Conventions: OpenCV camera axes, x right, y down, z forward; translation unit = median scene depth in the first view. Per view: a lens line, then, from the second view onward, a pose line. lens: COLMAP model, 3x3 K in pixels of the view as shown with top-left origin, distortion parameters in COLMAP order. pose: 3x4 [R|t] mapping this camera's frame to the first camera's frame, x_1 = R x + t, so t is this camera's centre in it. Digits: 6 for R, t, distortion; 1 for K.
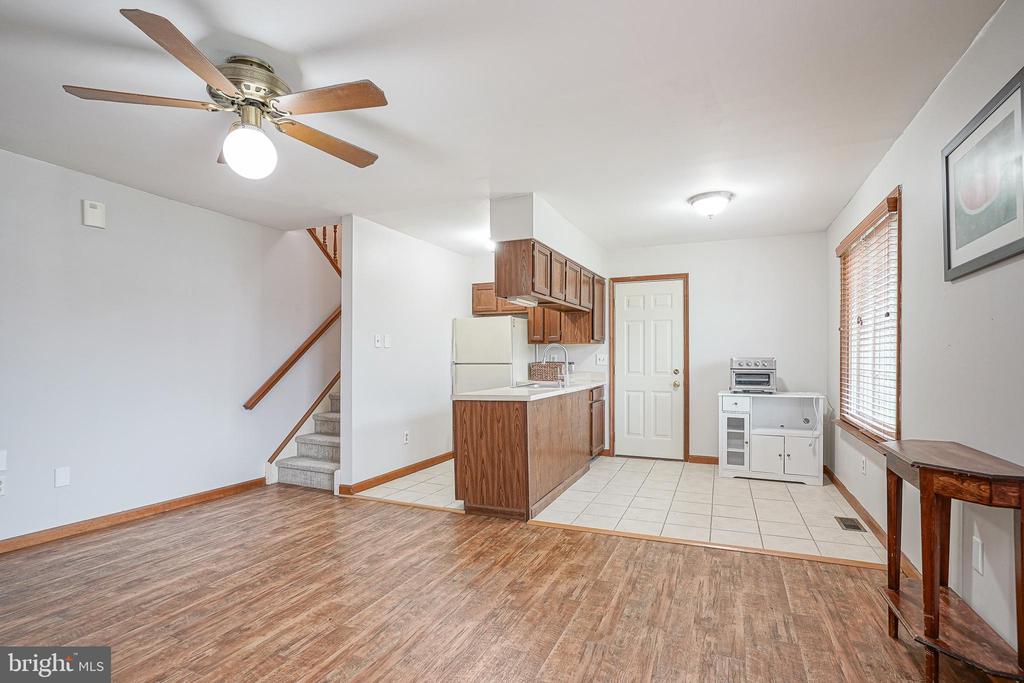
lens RADIAL K [[496.7, 0, 522.7], [0, 496.7, 345.0], [0, 0, 1]] dist [-0.003526, 0.001311]
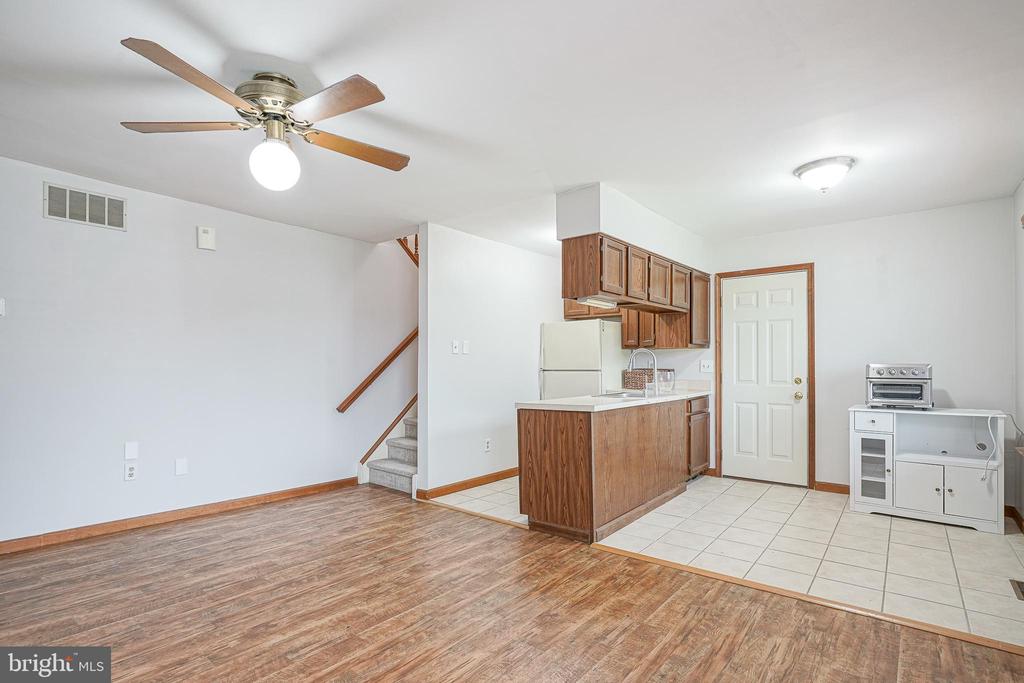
lens RADIAL K [[504.4, 0, 510.8], [0, 504.4, 352.2], [0, 0, 1]] dist [-0.003515, 0.002002]
pose [[0.960587, -0.006402, -0.277904, 0.111755], [0.006887, 0.999976, 0.000770, 0.002090], [0.277892, -0.002654, 0.960609, 0.065765]]
